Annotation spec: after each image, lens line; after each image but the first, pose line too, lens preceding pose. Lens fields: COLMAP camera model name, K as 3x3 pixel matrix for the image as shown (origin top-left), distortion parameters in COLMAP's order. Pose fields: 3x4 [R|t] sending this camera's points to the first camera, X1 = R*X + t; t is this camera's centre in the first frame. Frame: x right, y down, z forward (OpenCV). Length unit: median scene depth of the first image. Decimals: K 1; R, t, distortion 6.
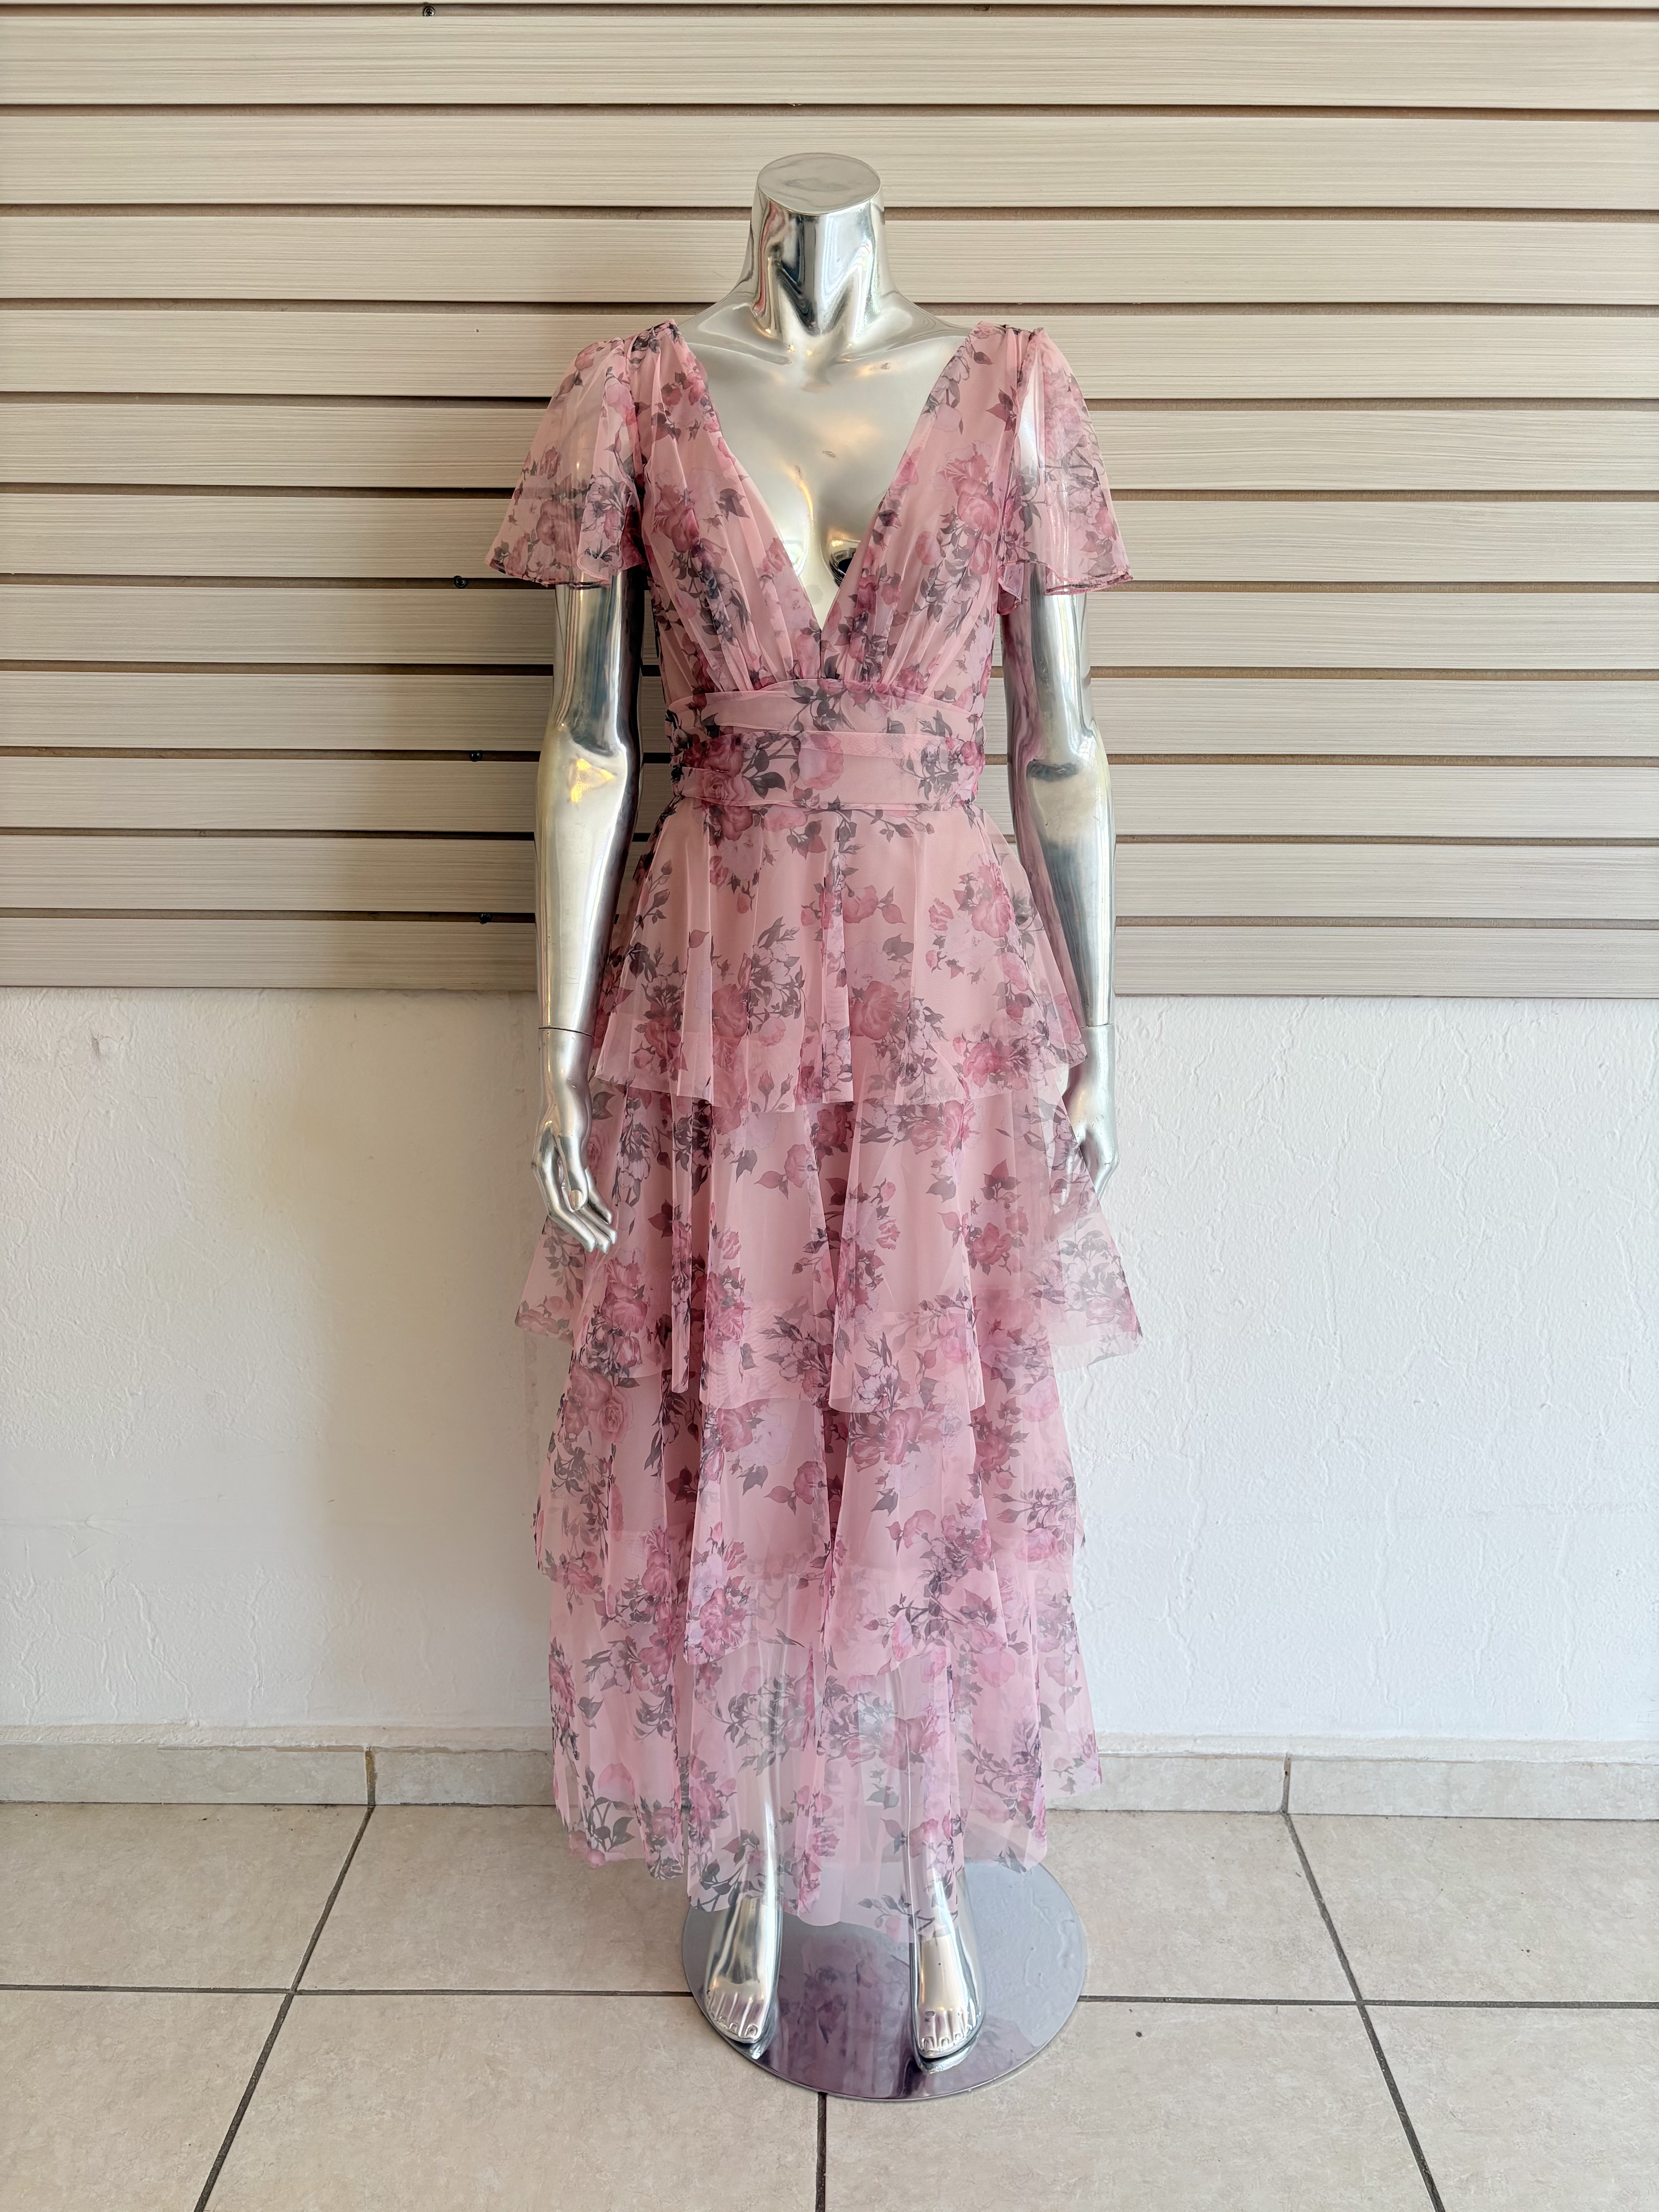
lens RADIAL K [[1691.9, 0, 830.3], [0, 1691.9, 1114.3], [0, 0, 1]] dist [0.054911, -0.069547]
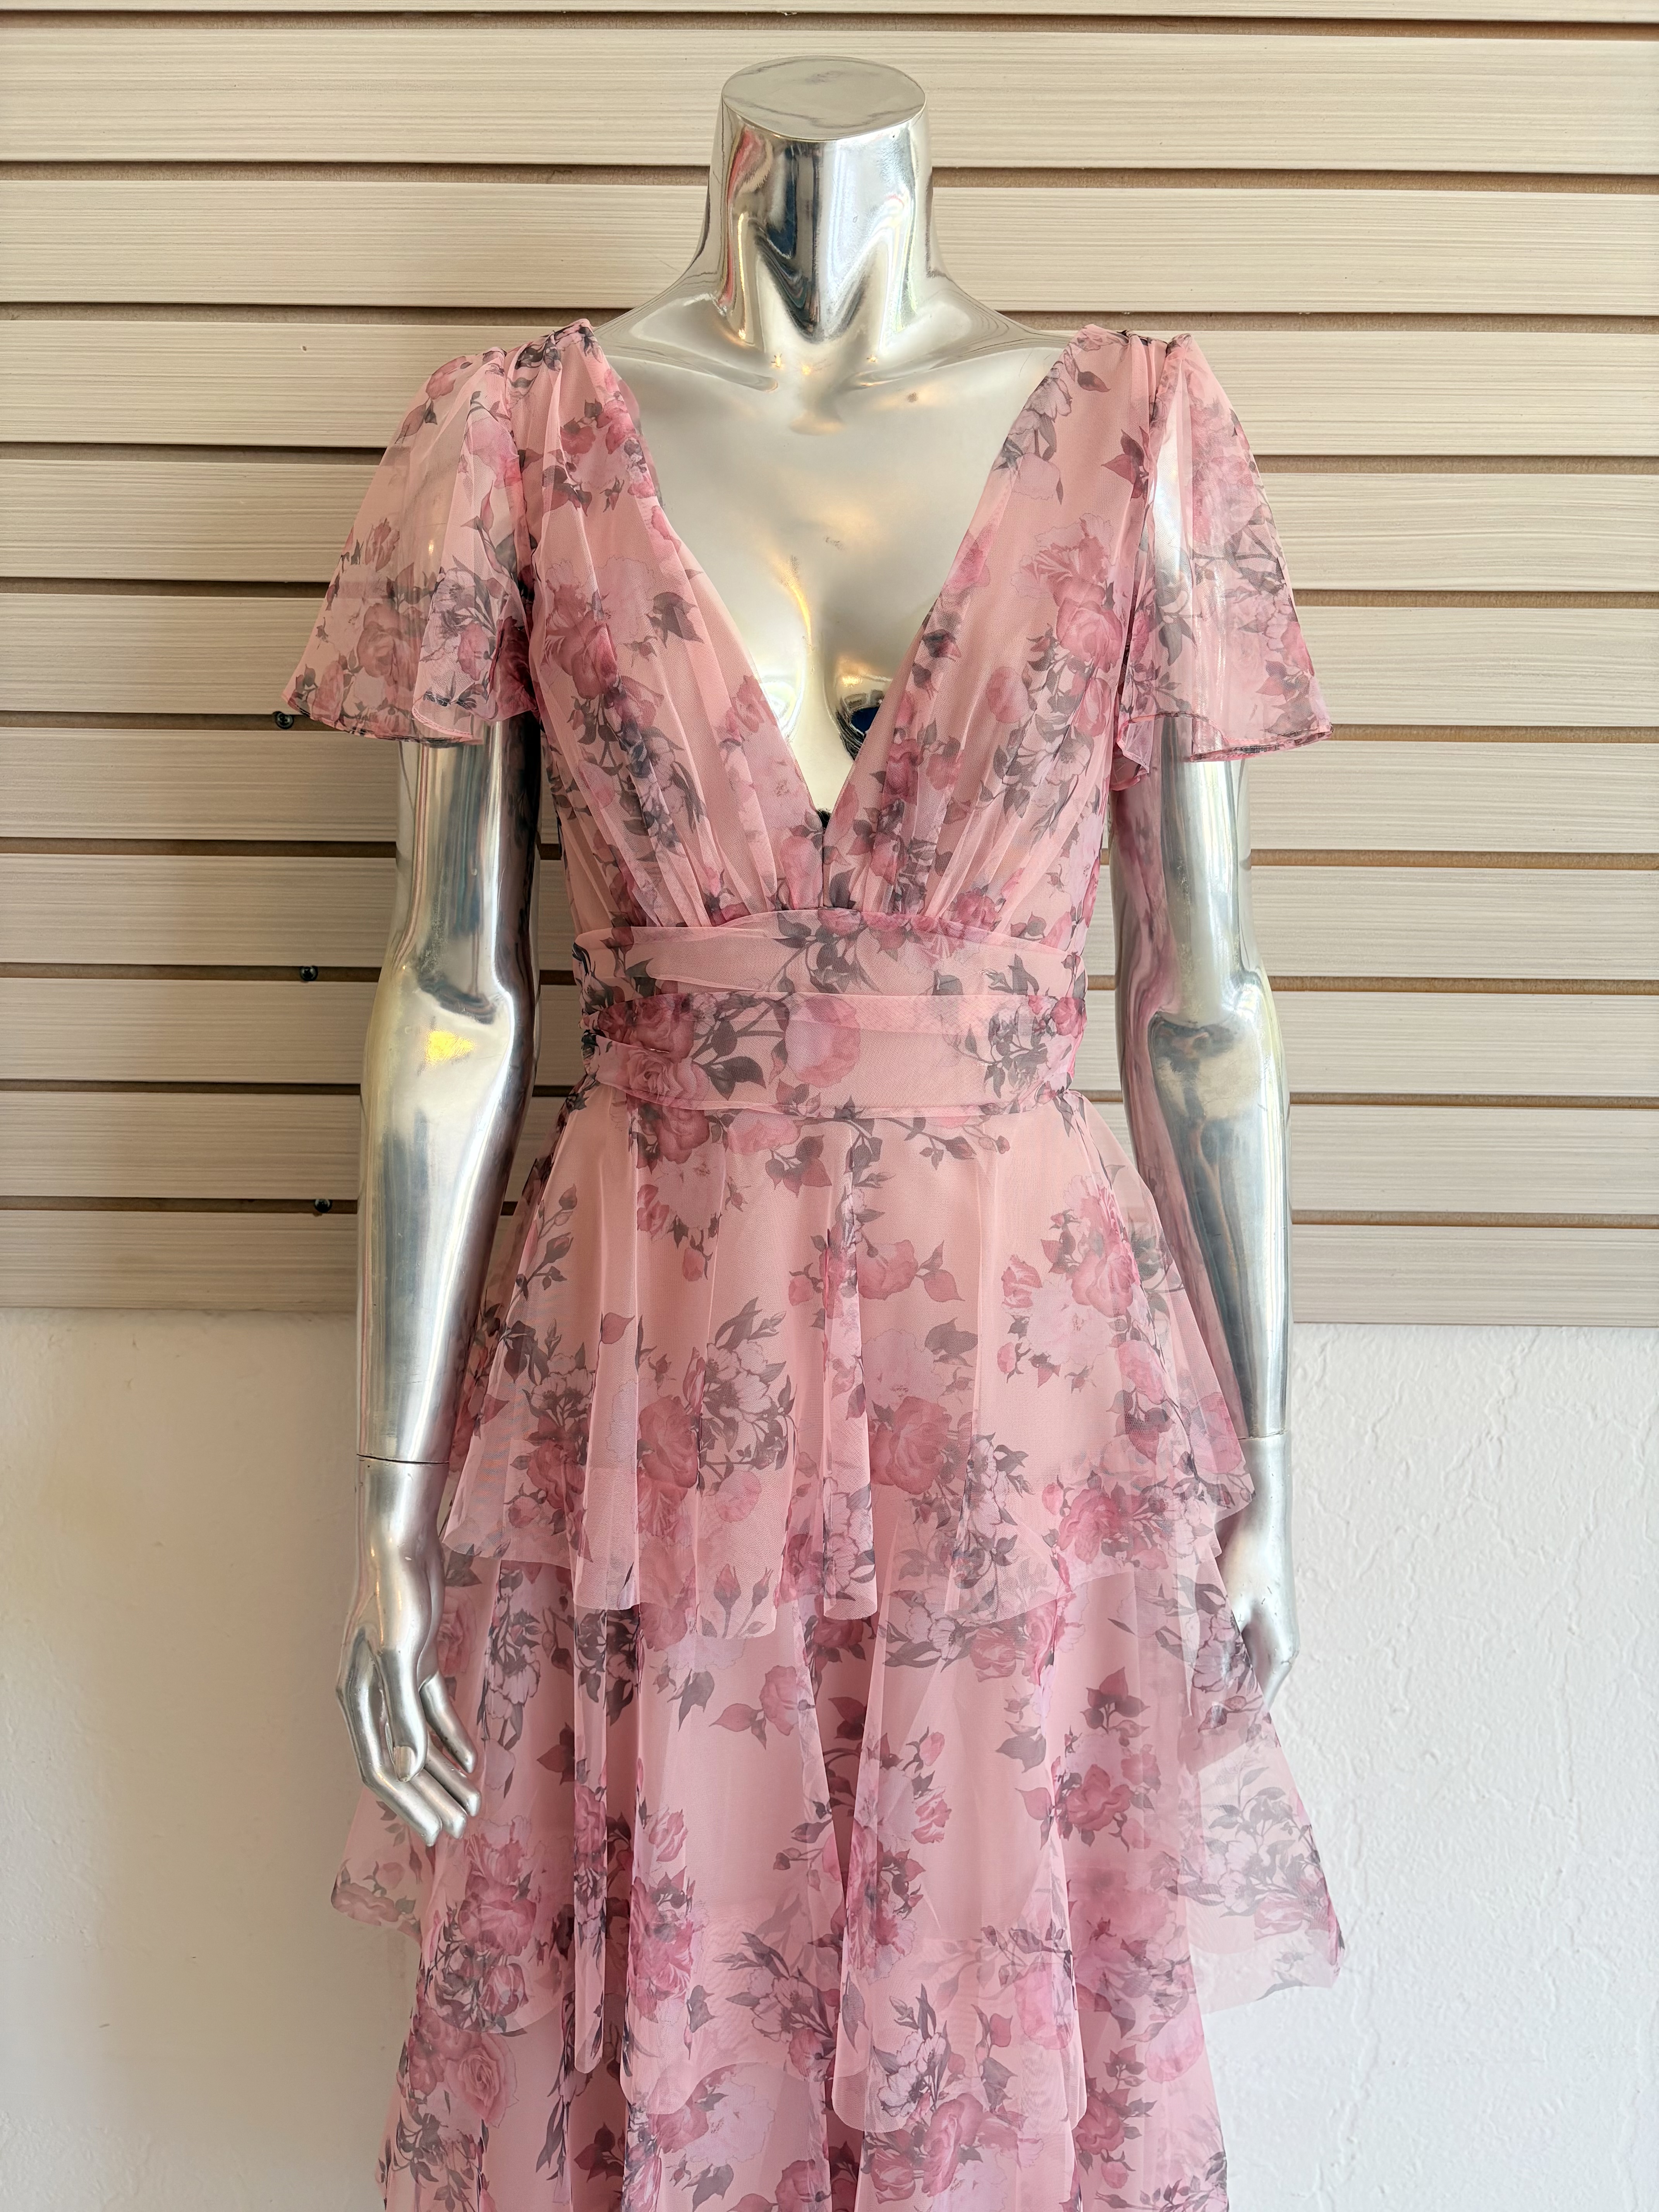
lens RADIAL K [[1691.9, 0, 833.9], [0, 1691.9, 1105.3], [0, 0, 1]] dist [0.054911, -0.069547]
pose [[0.999986, 0.004279, 0.003218, -0.002859], [-0.004122, 0.998877, -0.047203, -0.126109], [-0.003416, 0.047189, 0.998880, 0.326246]]
